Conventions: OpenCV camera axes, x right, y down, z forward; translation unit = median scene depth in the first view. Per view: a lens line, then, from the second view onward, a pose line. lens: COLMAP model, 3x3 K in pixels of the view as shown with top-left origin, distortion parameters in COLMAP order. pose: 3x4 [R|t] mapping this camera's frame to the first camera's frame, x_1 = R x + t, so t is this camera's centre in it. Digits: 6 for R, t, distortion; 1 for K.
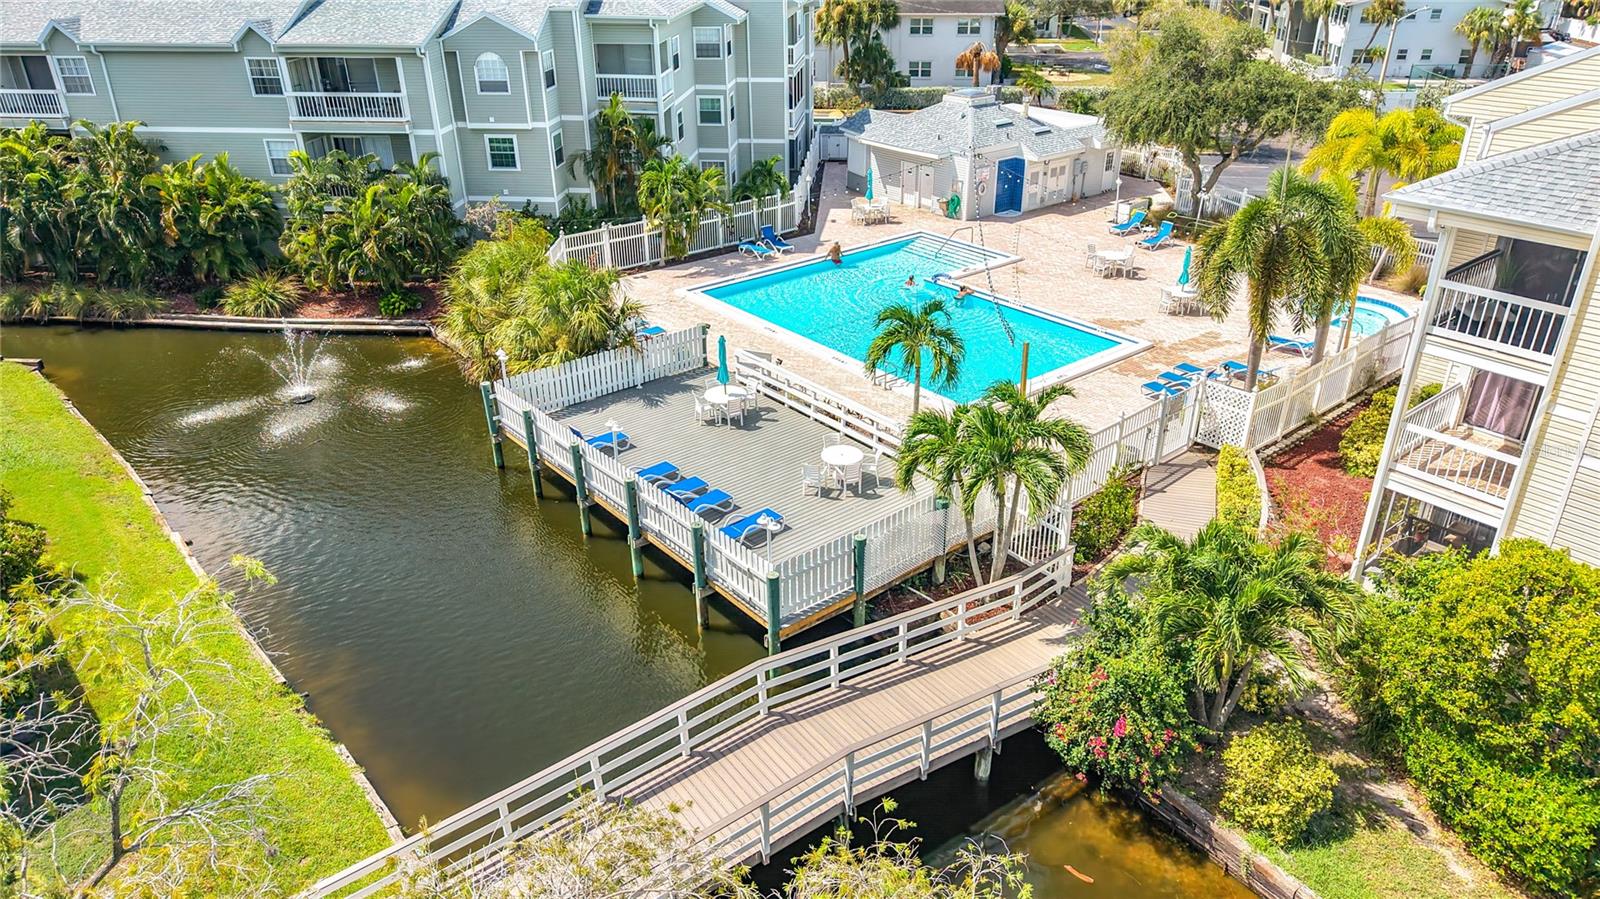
lens RADIAL K [[1072.1, 0, 806.4], [0, 1072.1, 457.9], [0, 0, 1]] dist [0.000679, -0.001373]
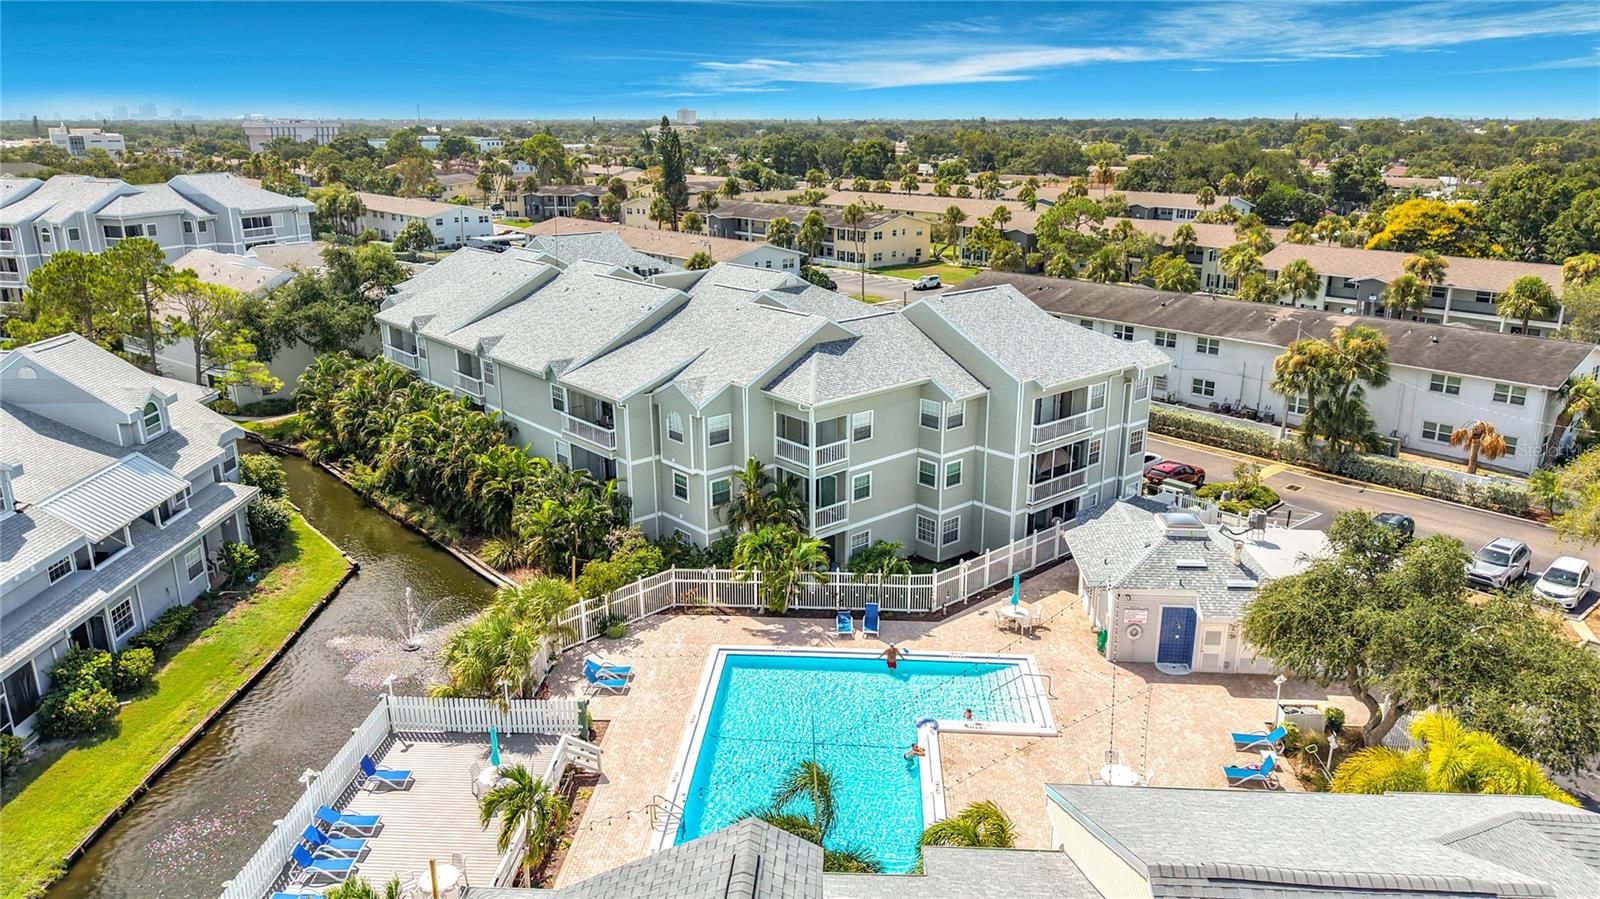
lens RADIAL K [[1072.1, 0, 806.4], [0, 1072.1, 457.9], [0, 0, 1]] dist [0.000679, -0.001373]
pose [[0.706030, 0.210752, -0.676096, 0.559564], [-0.315656, 0.948263, -0.034040, -0.286976], [0.633942, 0.237447, 0.736027, 0.178610]]
